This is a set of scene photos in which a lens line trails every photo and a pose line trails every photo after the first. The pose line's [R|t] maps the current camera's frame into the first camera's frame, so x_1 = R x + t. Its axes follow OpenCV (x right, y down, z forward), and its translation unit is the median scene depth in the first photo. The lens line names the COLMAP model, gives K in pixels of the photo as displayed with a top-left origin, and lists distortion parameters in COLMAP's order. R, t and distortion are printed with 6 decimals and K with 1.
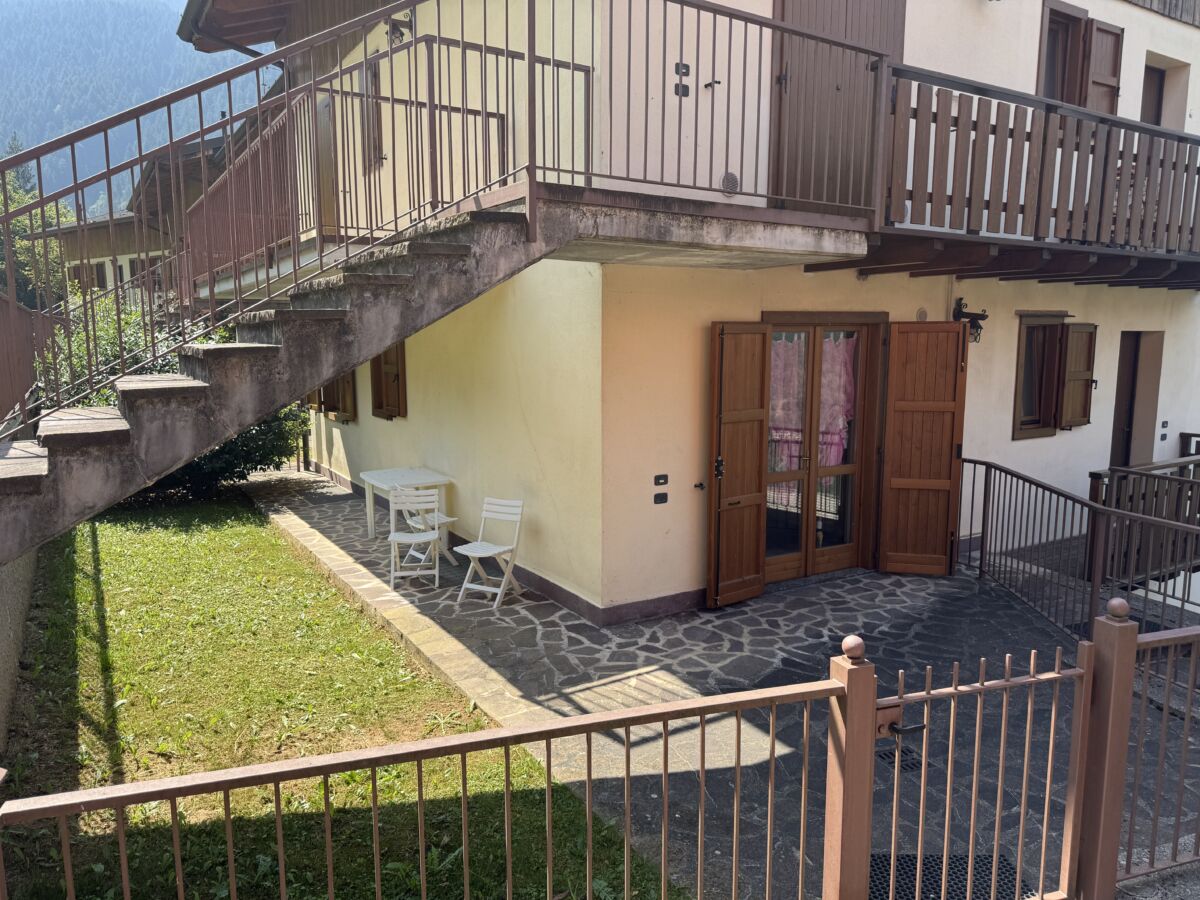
lens RADIAL K [[849.2, 0, 580.6], [0, 849.2, 453.8], [0, 0, 1]] dist [0.076337, -0.013226]
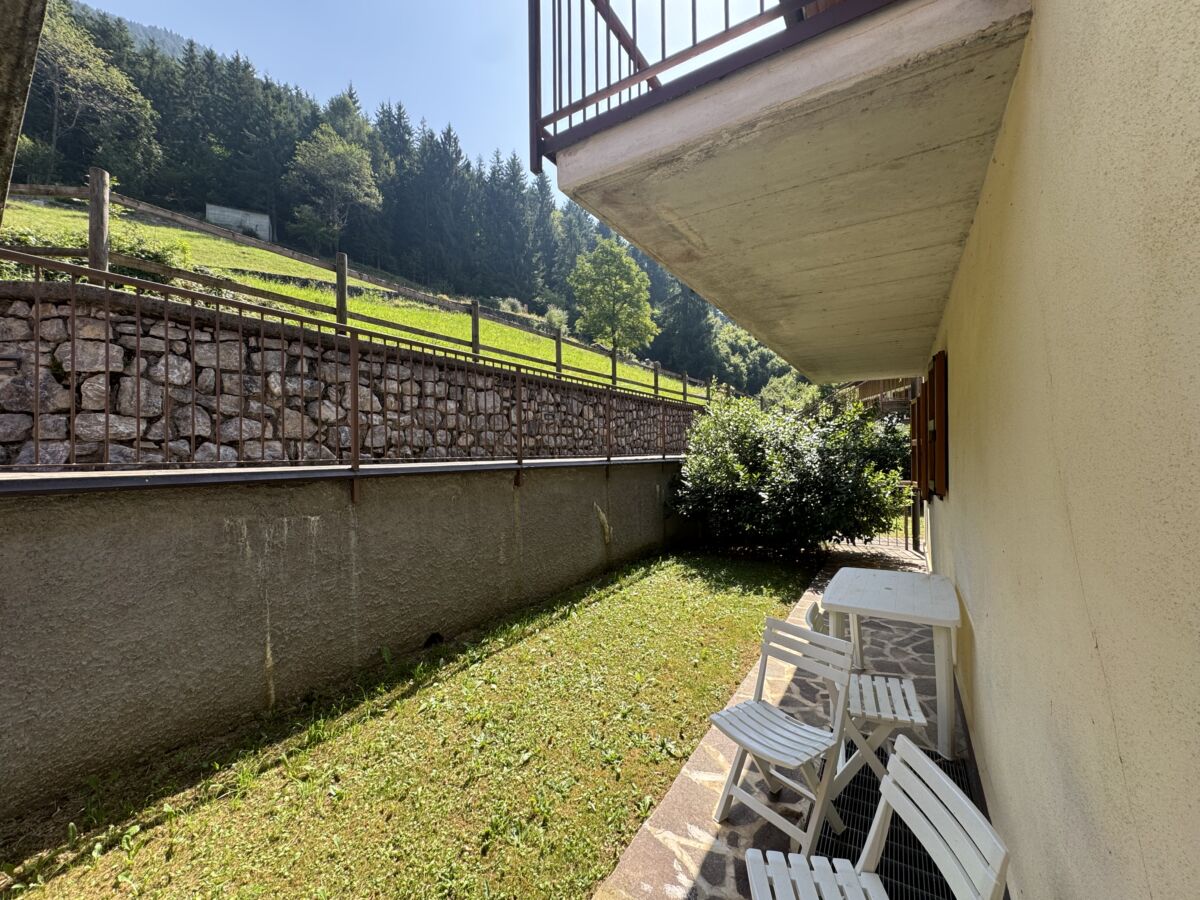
lens RADIAL K [[476.5, 0, 599.0], [0, 476.5, 450.3], [0, 0, 1]] dist [-0.000083, 0.000313]
pose [[0.454141, -0.003581, -0.890923, -0.003576], [-0.116455, 0.991174, -0.063346, -0.035642], [0.883286, 0.132521, 0.449715, 0.903559]]
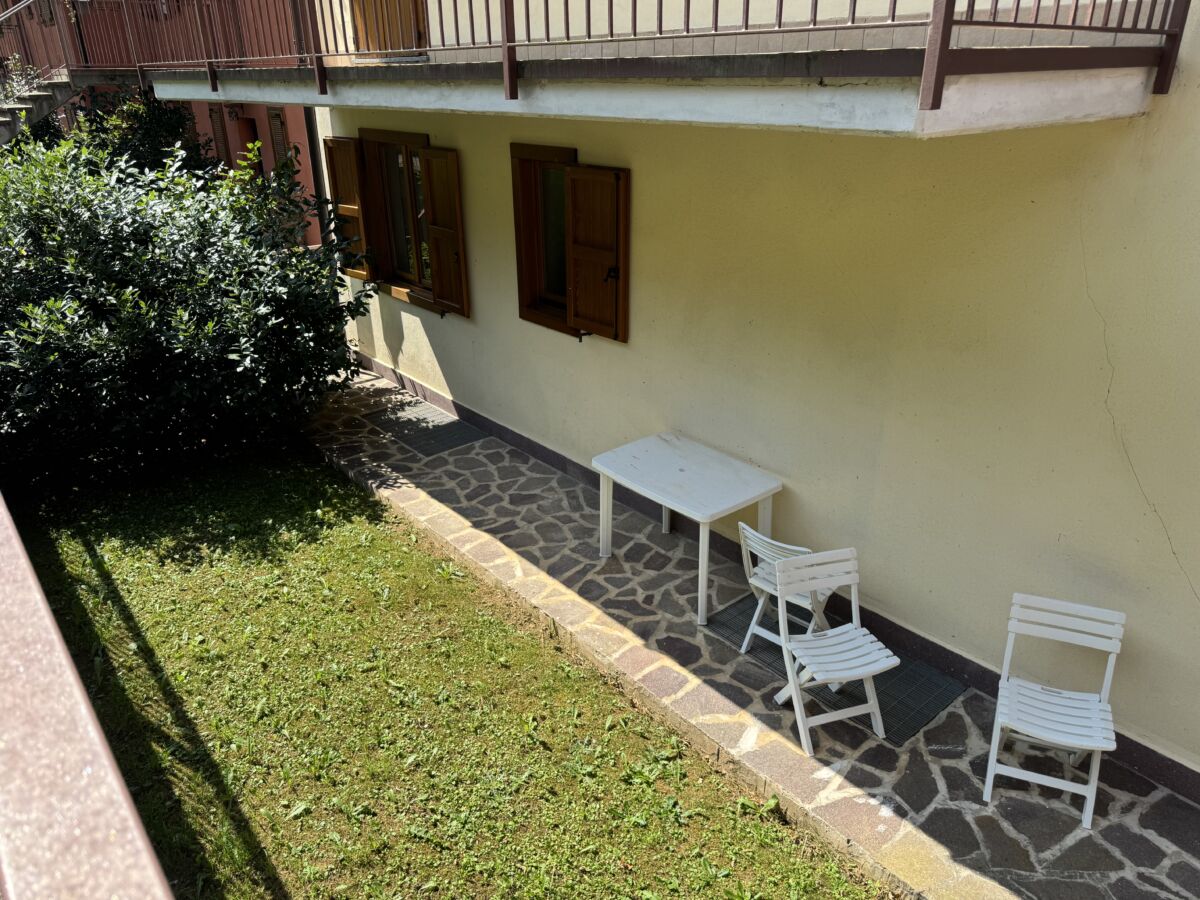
lens RADIAL K [[849.2, 0, 604.3], [0, 849.2, 448.0], [0, 0, 1]] dist [0.076337, -0.013226]
pose [[0.986166, -0.064003, 0.152903, -0.479962], [0.021416, 0.963913, 0.265356, -0.195924], [-0.164369, -0.258410, 0.951949, 0.646249]]
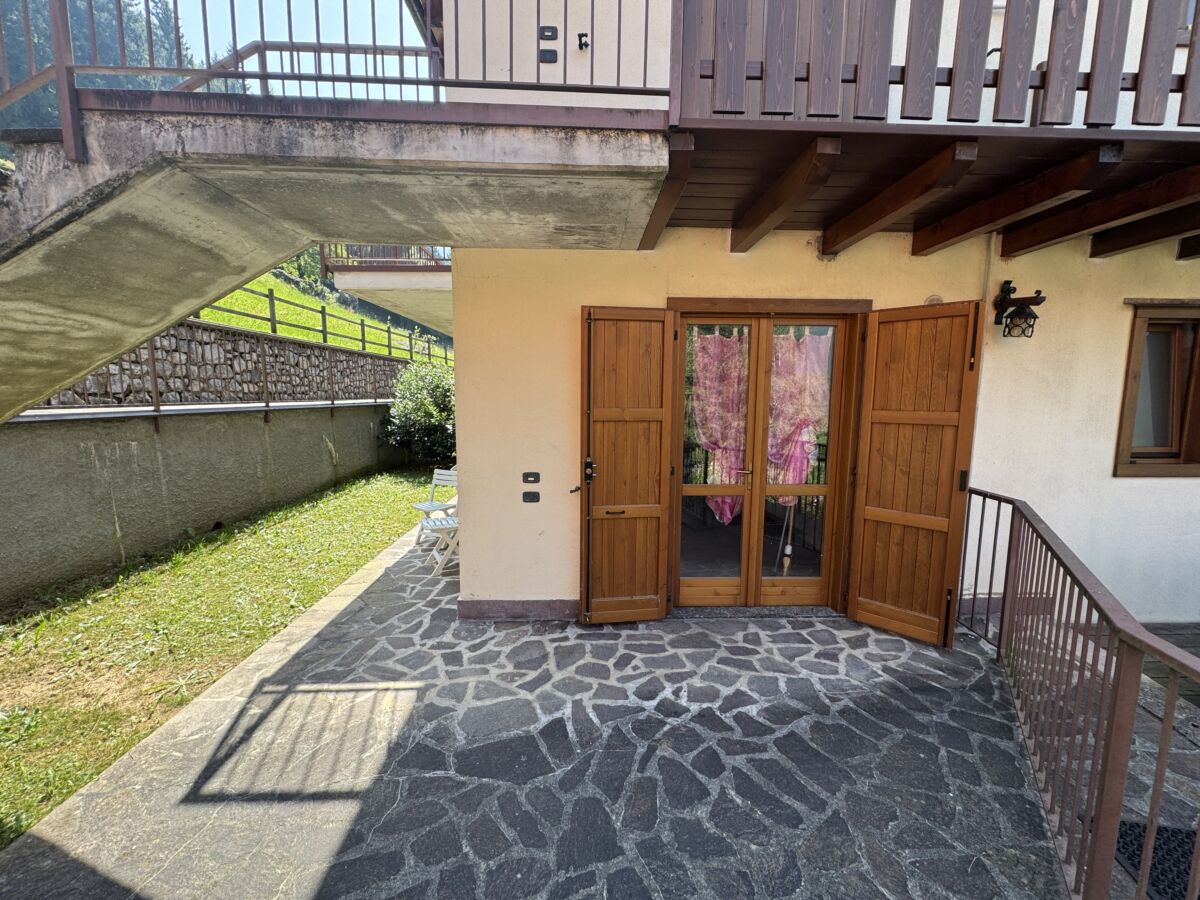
lens RADIAL K [[476.5, 0, 594.2], [0, 476.5, 448.4], [0, 0, 1]] dist [-0.000083, 0.000313]
pose [[0.869880, 0.063887, -0.489108, 0.416185], [-0.076207, 0.997078, -0.005298, -0.004698], [0.487340, 0.041882, 0.872207, 0.570143]]
